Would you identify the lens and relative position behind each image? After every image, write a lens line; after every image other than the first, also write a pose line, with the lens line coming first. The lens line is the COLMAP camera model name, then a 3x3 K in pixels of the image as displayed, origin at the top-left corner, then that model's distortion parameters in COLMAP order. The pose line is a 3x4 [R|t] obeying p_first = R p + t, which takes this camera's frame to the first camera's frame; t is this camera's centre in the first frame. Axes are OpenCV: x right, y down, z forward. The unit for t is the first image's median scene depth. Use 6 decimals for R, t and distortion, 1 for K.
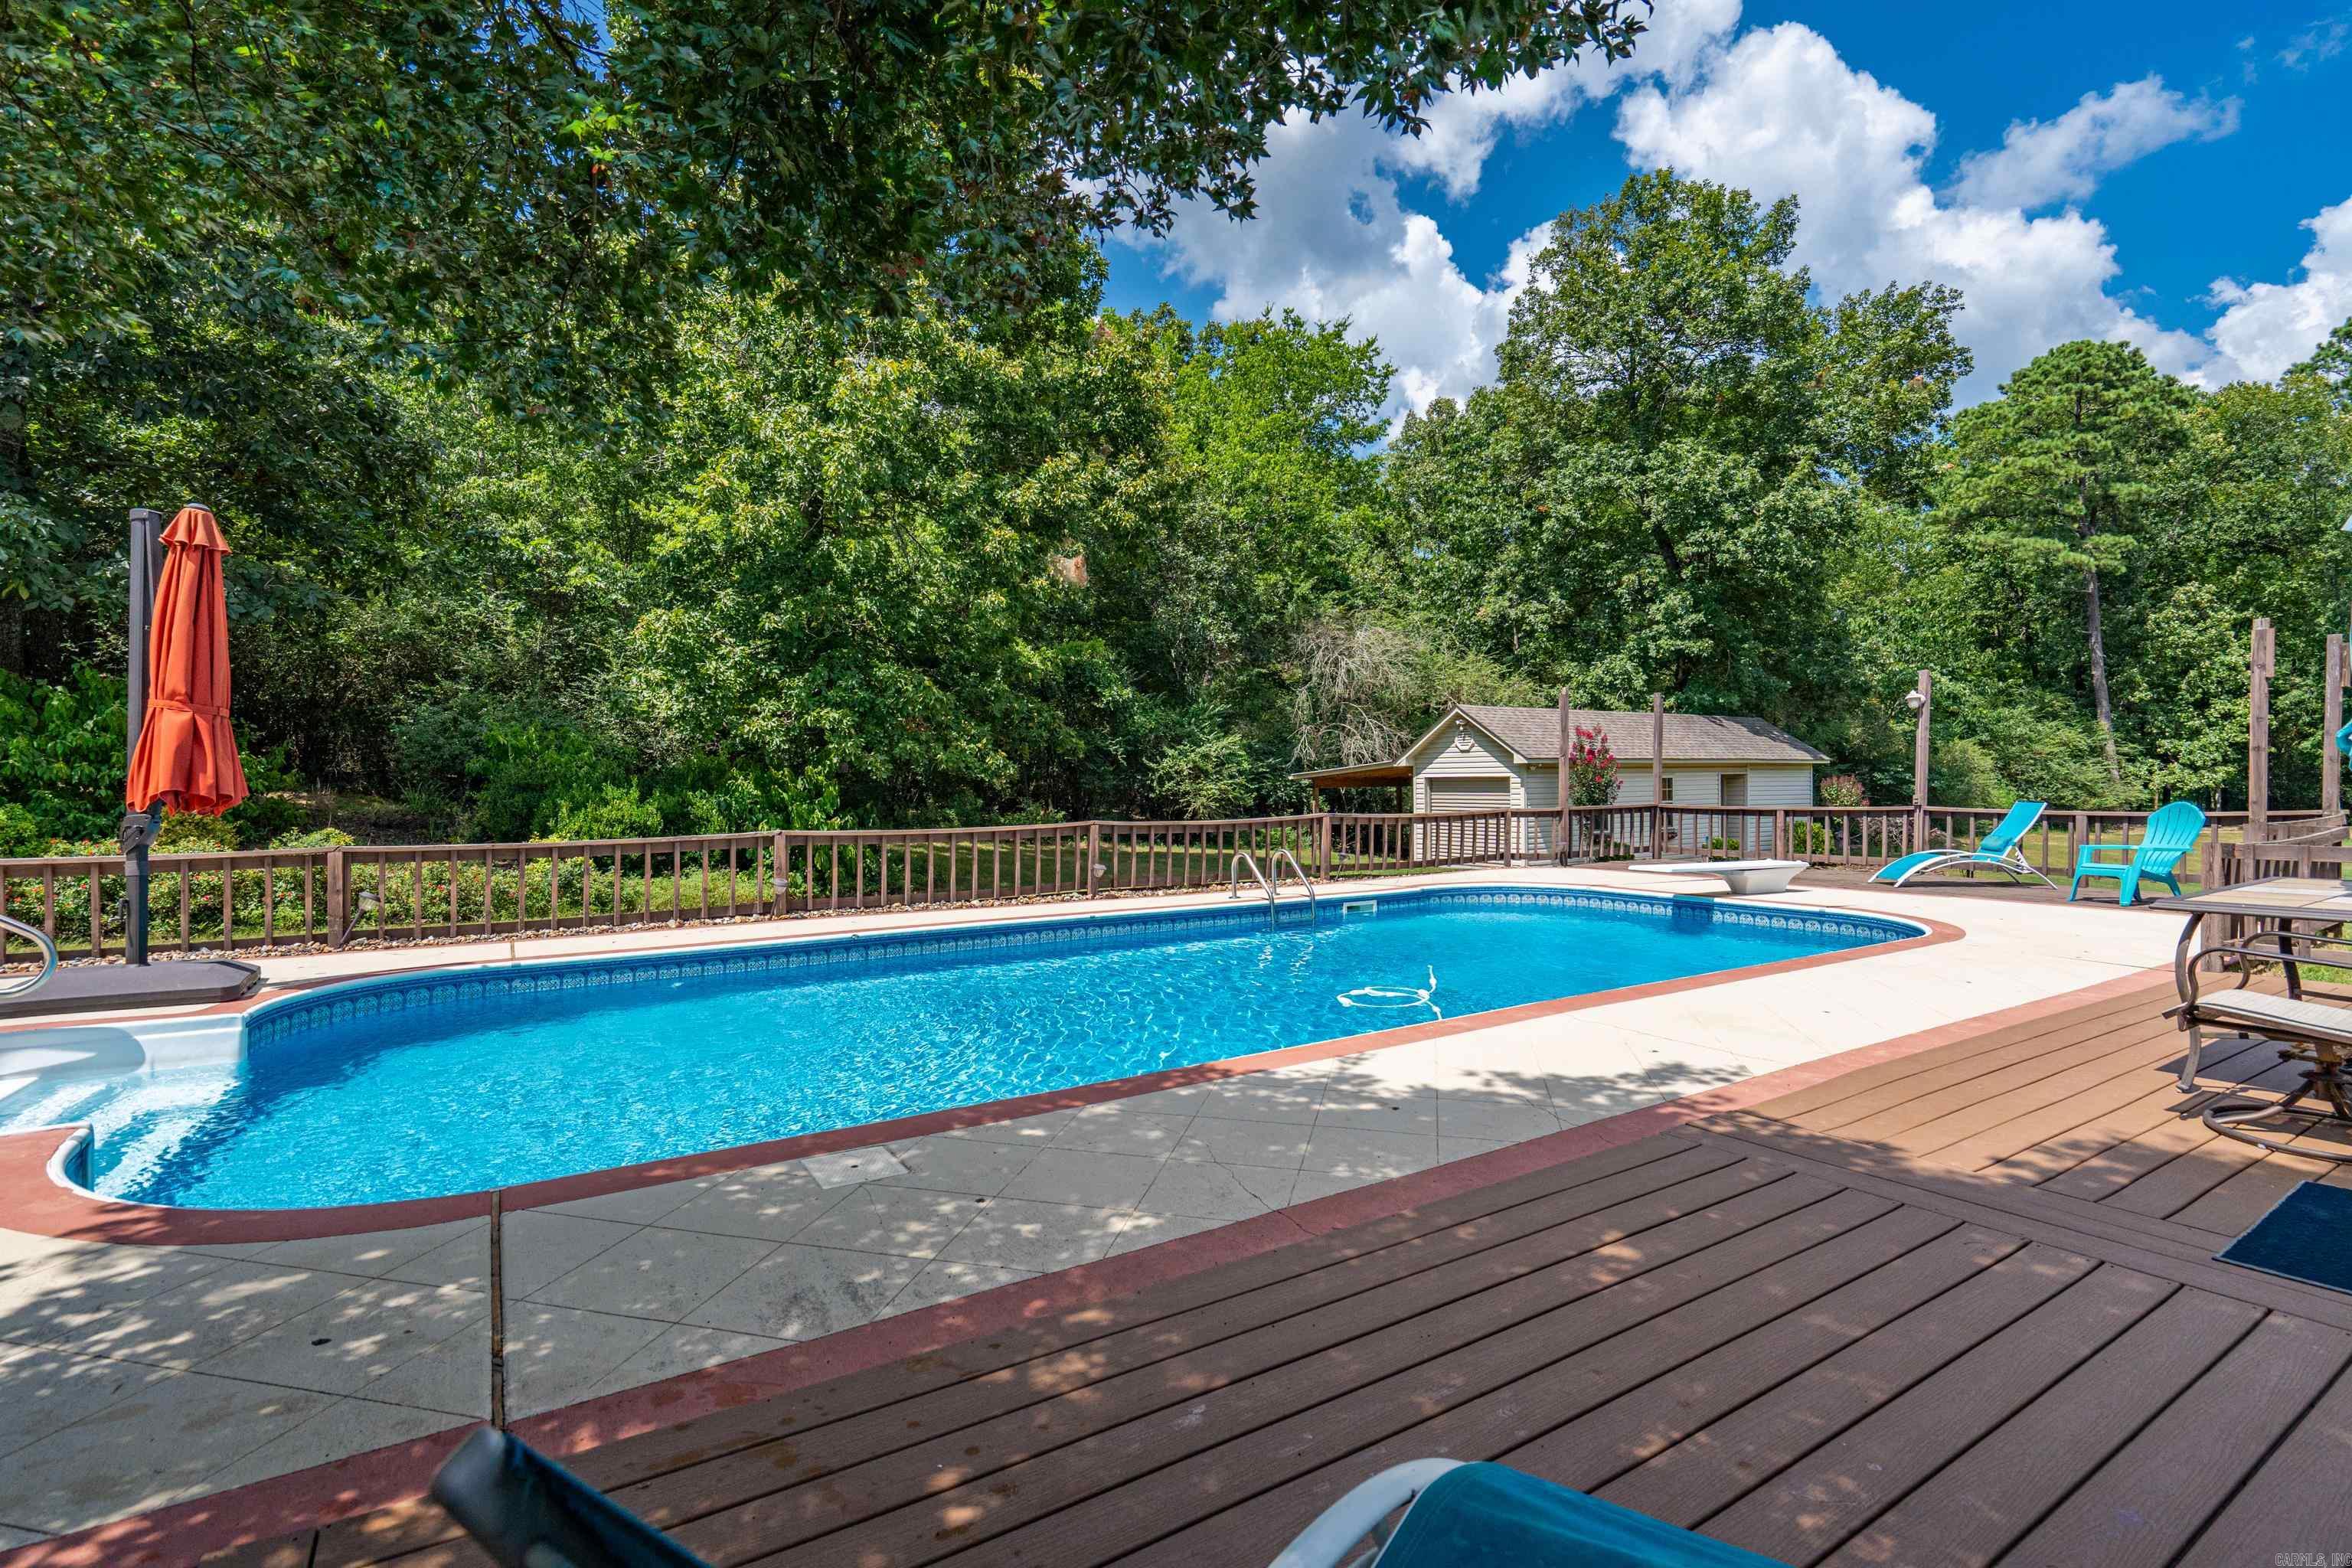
lens RADIAL K [[1095.2, 0, 1128.7], [0, 1095.2, 792.2], [0, 0, 1]] dist [0.002465, 0.000290]
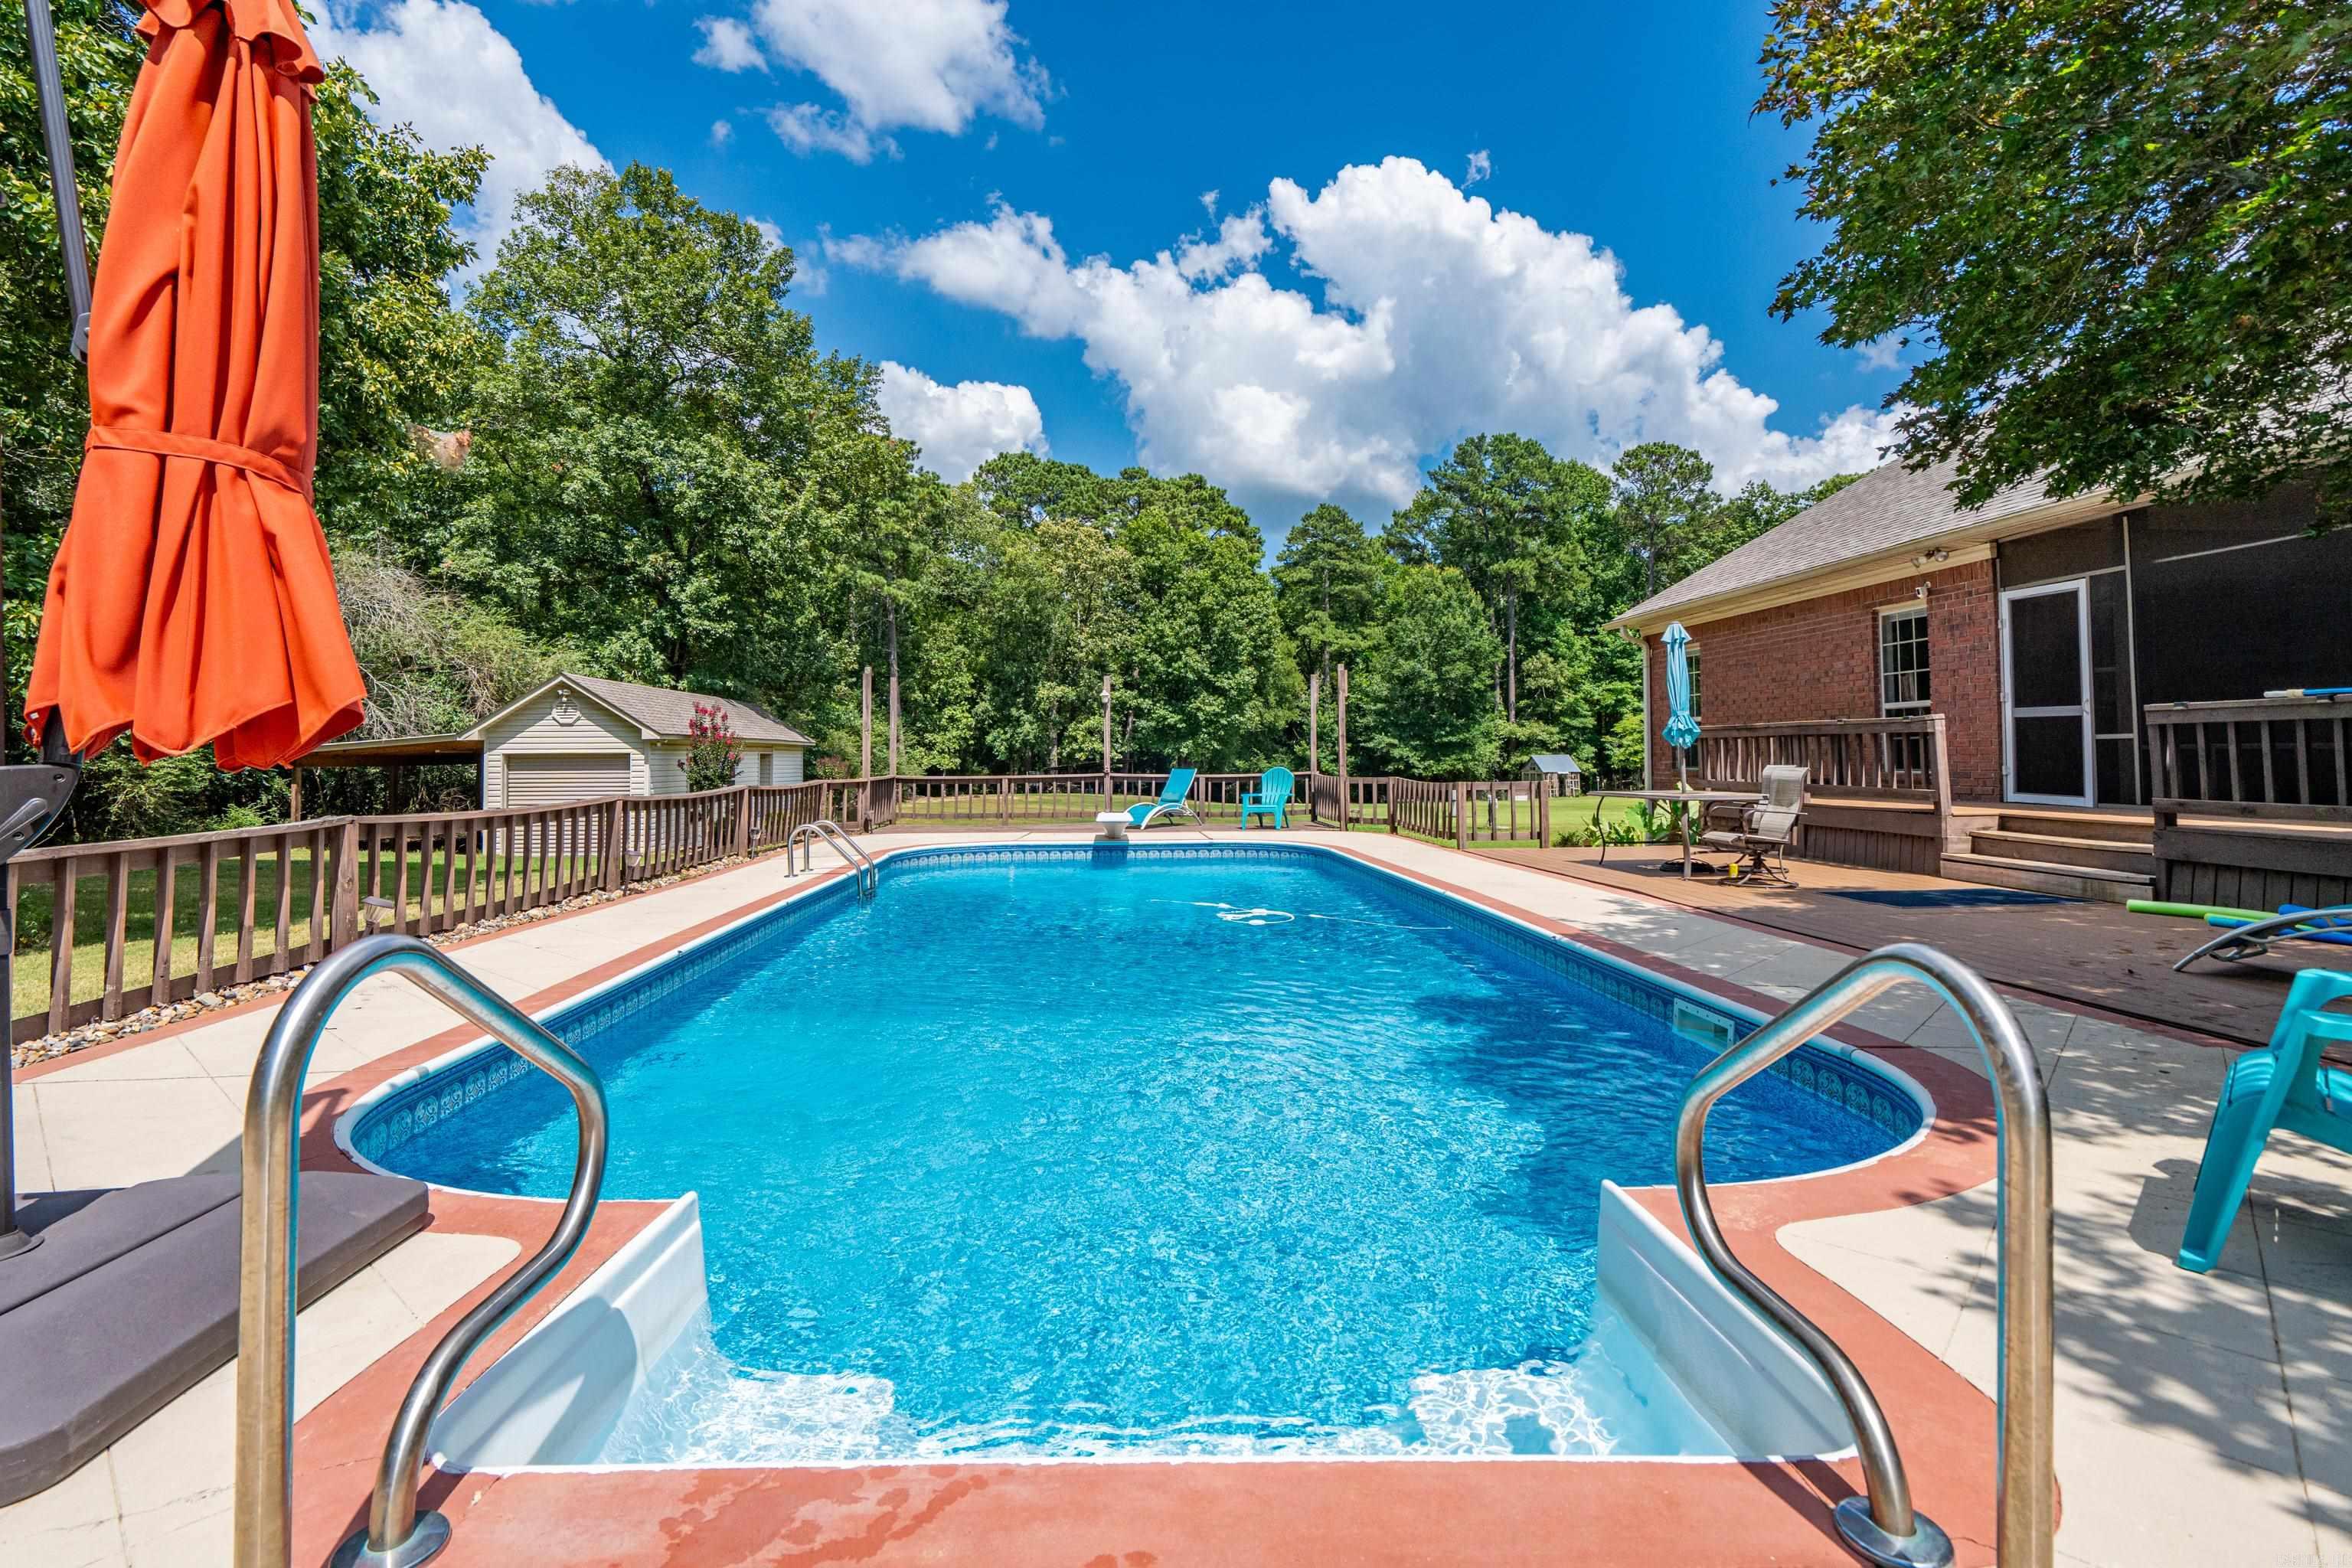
lens RADIAL K [[1105.7, 0, 1180.7], [0, 1105.7, 750.2], [0, 0, 1]] dist [-0.036333, -0.000096]
pose [[0.469927, 0.012291, 0.882620, -0.204736], [0.009625, 0.999772, -0.019047, 0.005068], [-0.882653, 0.017446, 0.469701, 0.110944]]
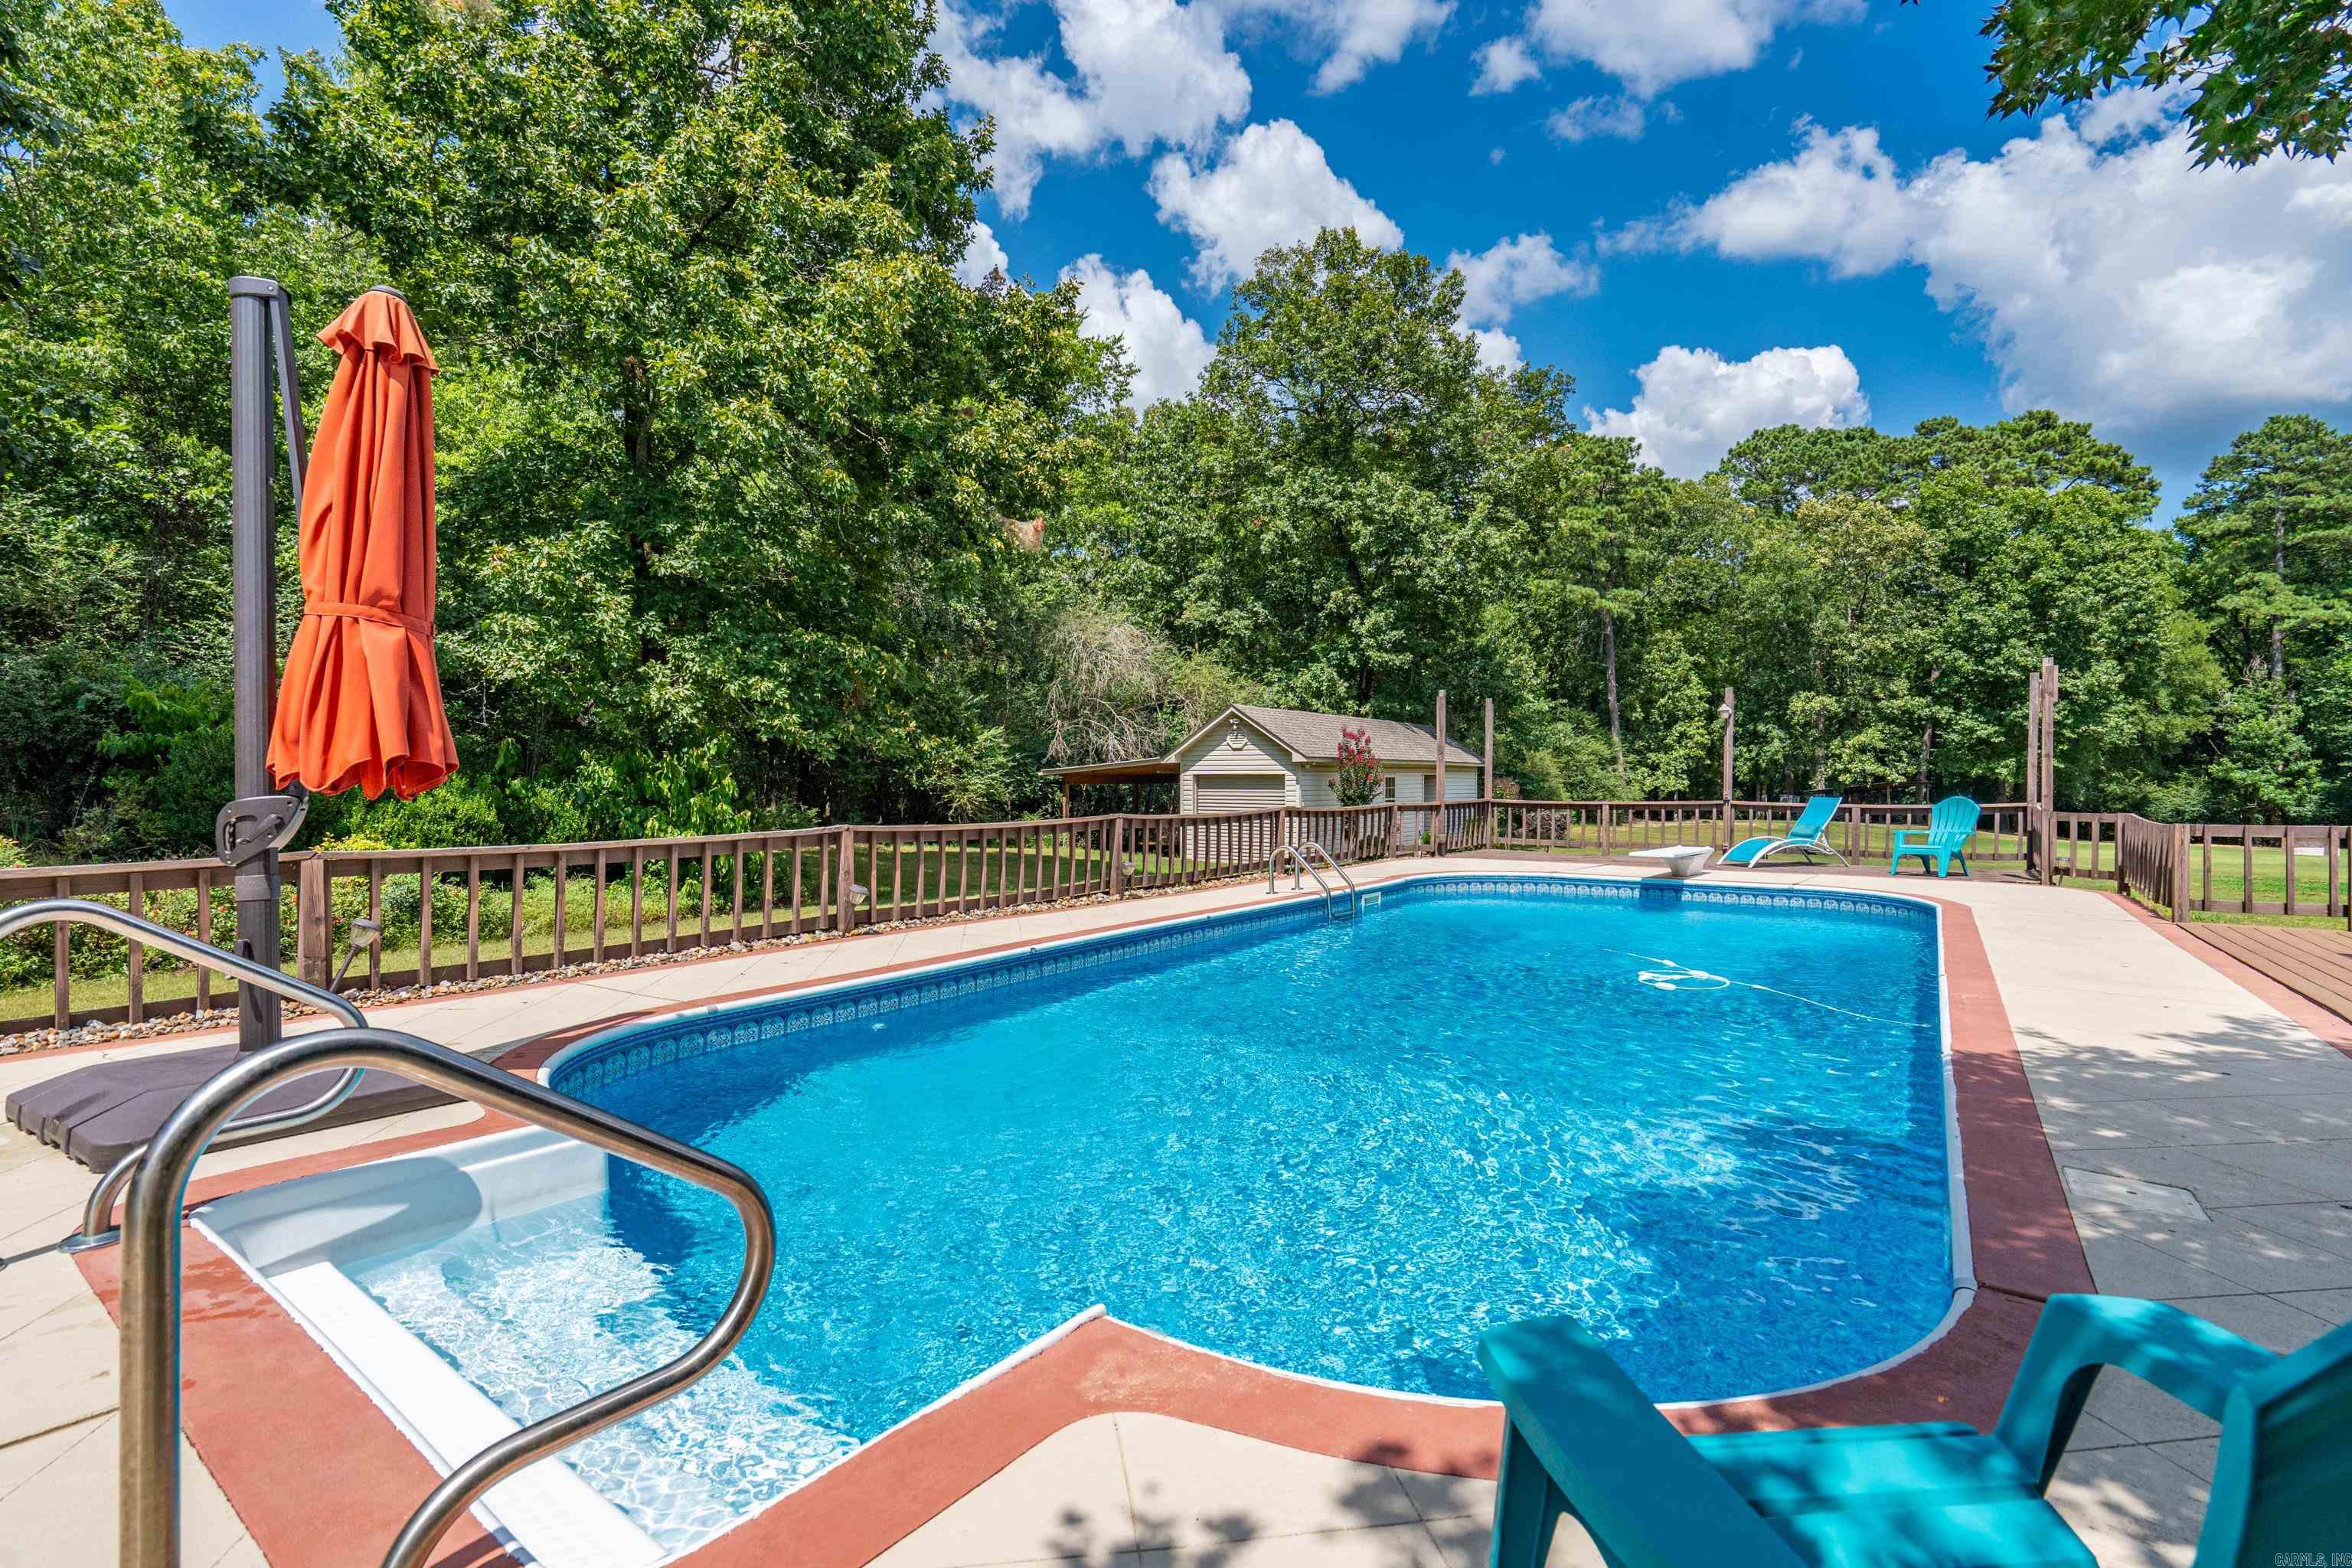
lens RADIAL K [[1112.9, 0, 1155.3], [0, 1112.9, 782.7], [0, 0, 1]] dist [0.000784, -0.000020]
pose [[0.920779, 0.008230, 0.389999, -0.143122], [-0.005124, 0.999946, -0.009005, 0.003436], [-0.390052, 0.006293, 0.920771, 0.054154]]
